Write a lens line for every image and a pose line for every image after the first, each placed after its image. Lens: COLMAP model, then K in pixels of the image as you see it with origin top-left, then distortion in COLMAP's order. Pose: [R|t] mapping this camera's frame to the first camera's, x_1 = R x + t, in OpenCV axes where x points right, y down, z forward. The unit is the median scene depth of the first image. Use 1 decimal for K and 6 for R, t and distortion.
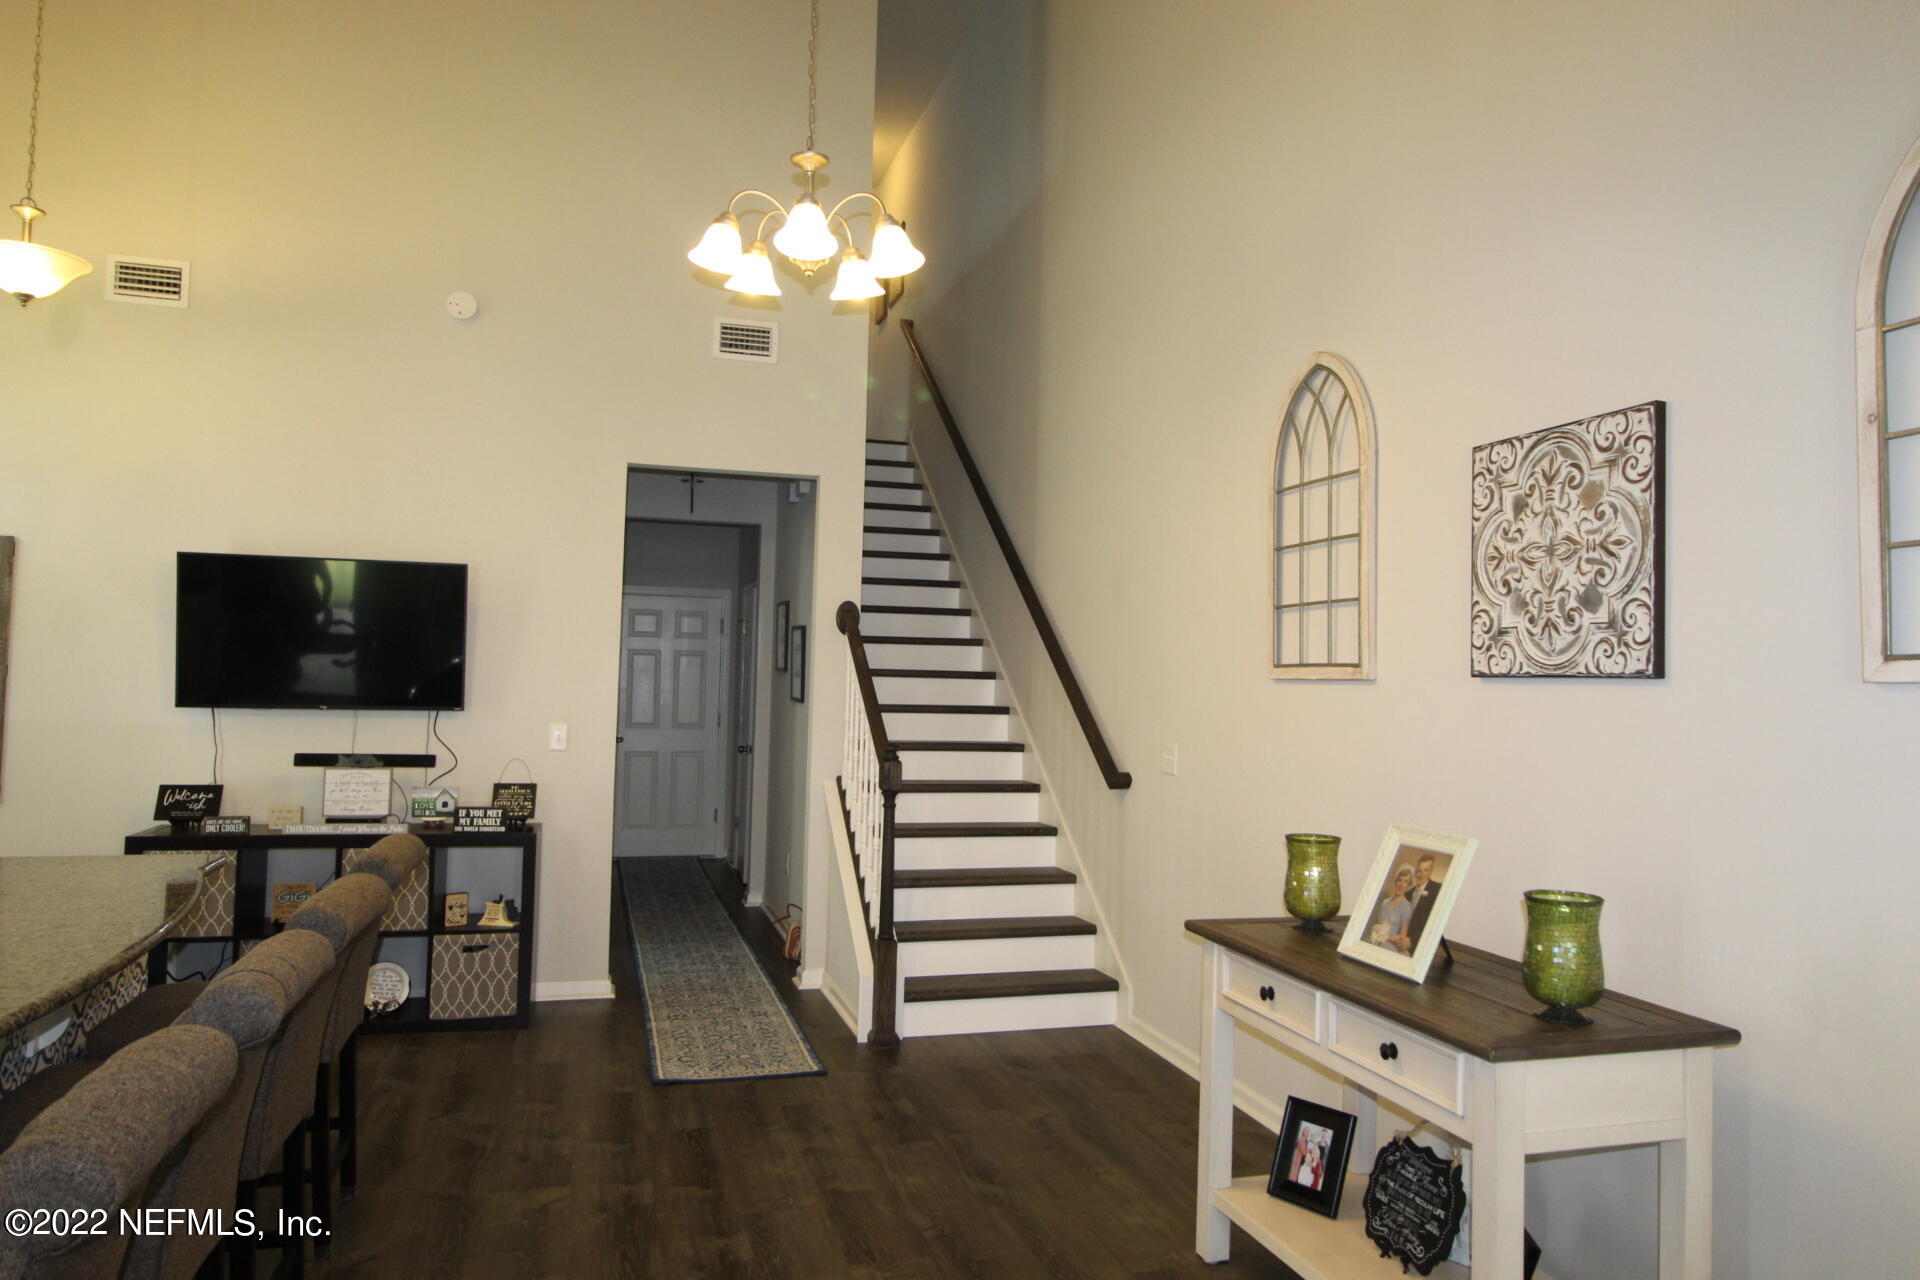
lens RADIAL K [[1273.3, 0, 970.5], [0, 1273.3, 622.6], [0, 0, 1]] dist [0.006101, -0.006089]
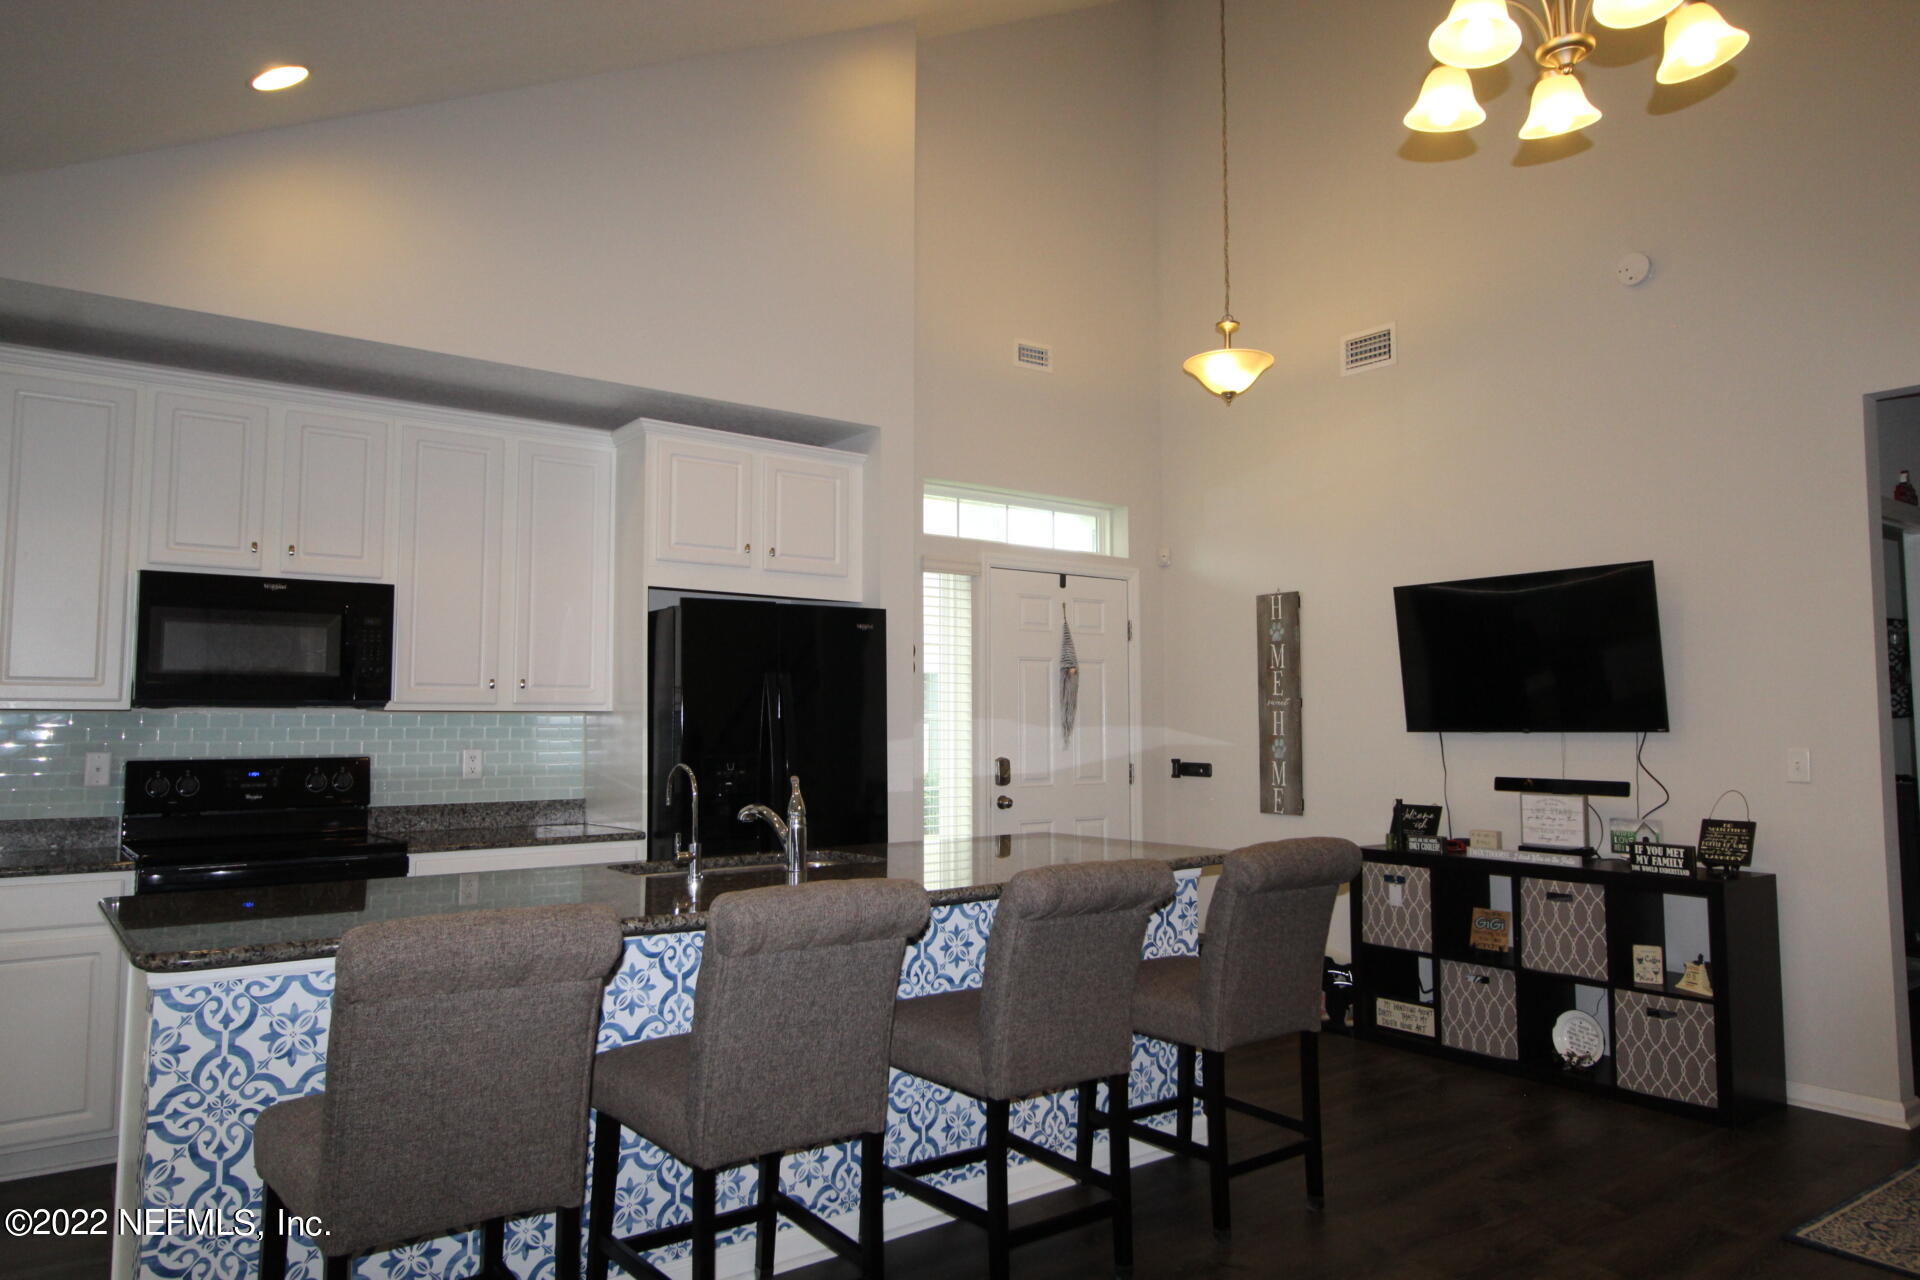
lens RADIAL K [[1273.3, 0, 970.5], [0, 1273.3, 622.6], [0, 0, 1]] dist [0.006101, -0.006089]
pose [[0.360497, -0.098462, -0.927549, 0.242084], [0.053349, 0.994962, -0.084883, 0.046251], [0.931234, -0.018884, 0.363933, 0.271735]]
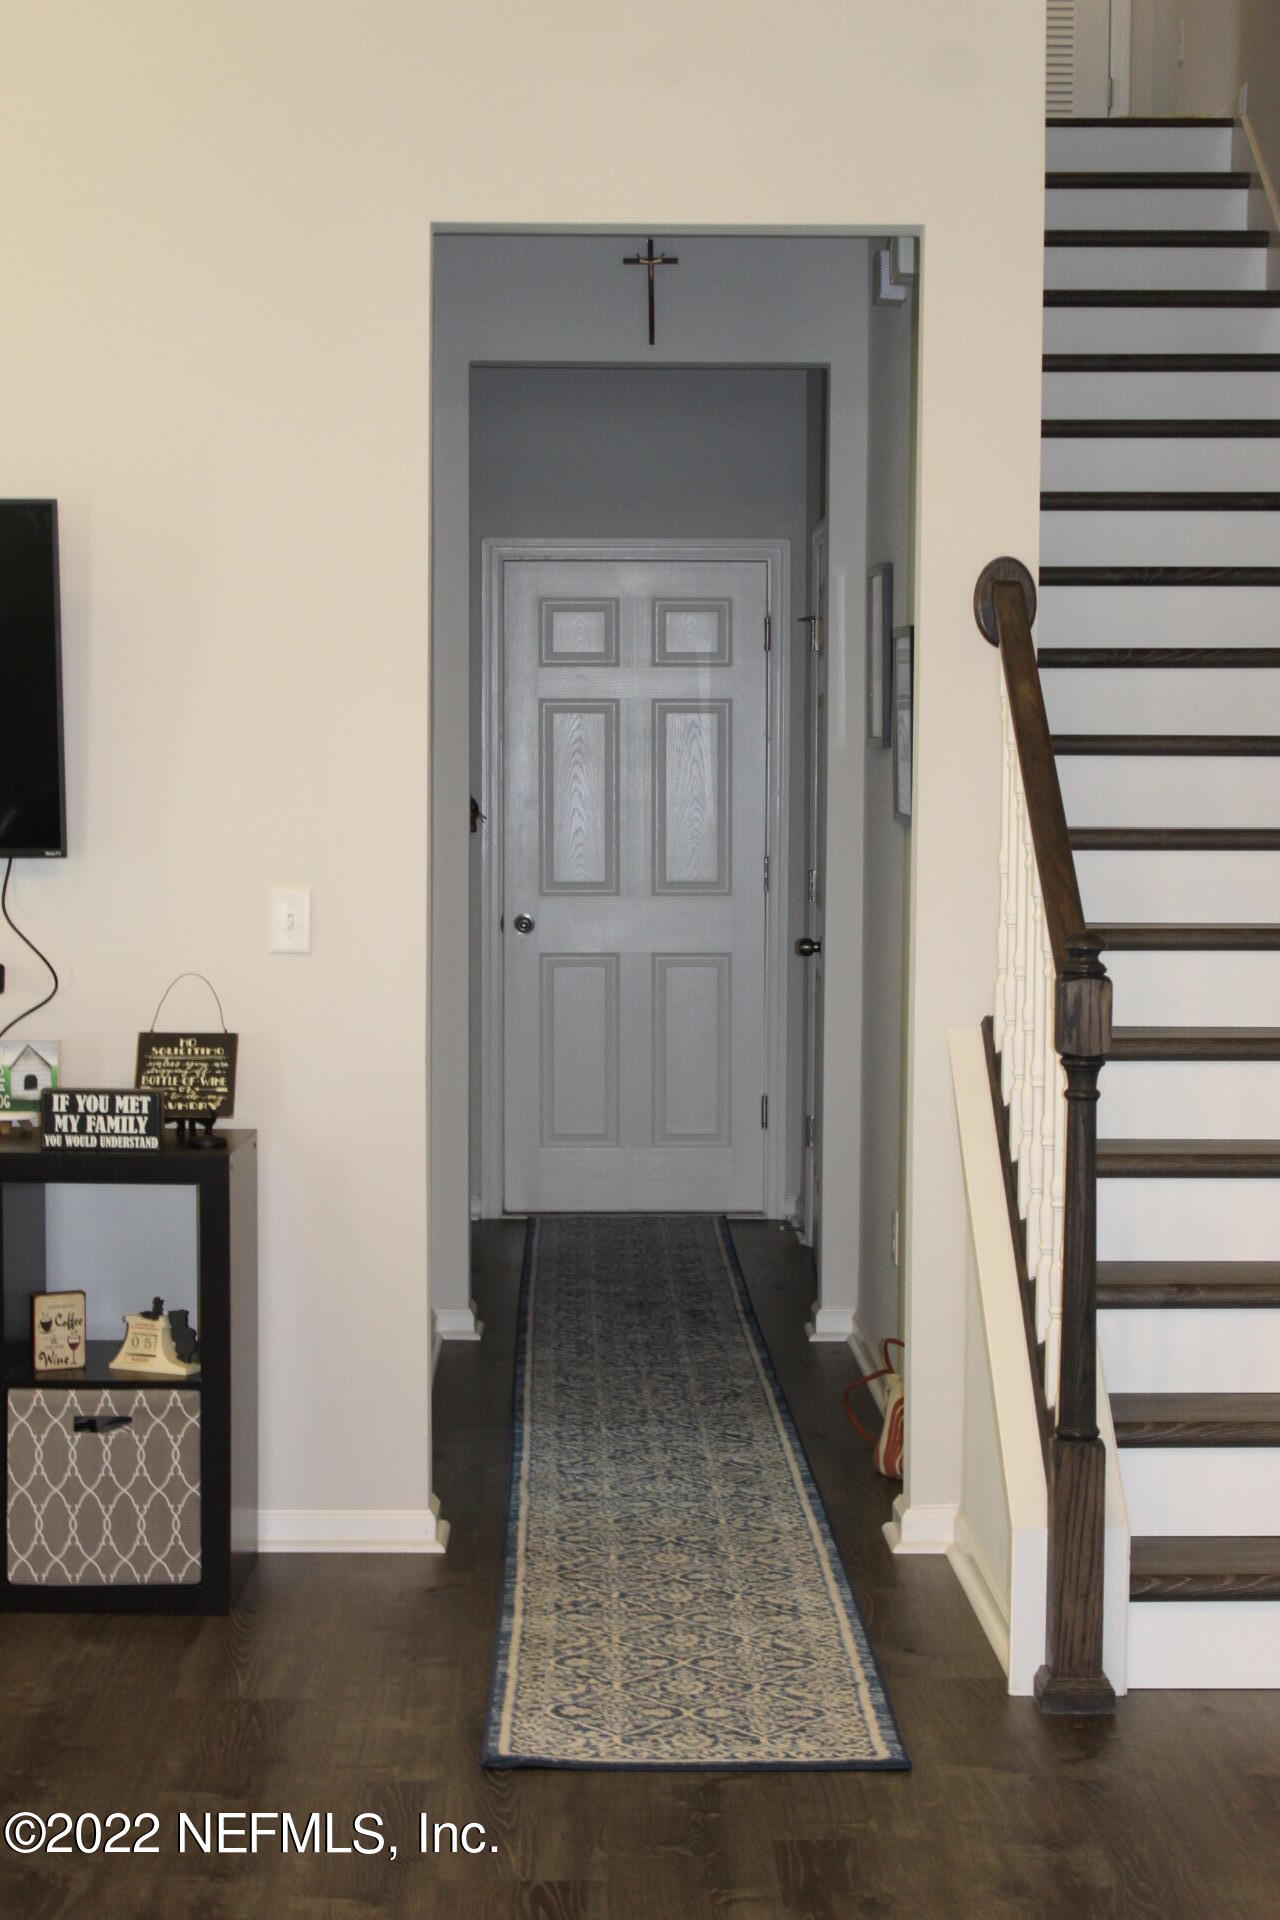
lens RADIAL K [[3271.9, 0, 628.7], [0, 3271.9, 954.6], [0, 0, 1]] dist [-0.017762, 0.125545]
pose [[0.962804, -0.003341, -0.270182, 0.067573], [0.030867, 0.994738, 0.097696, 0.002516], [0.268433, -0.102402, 0.957840, 0.031489]]
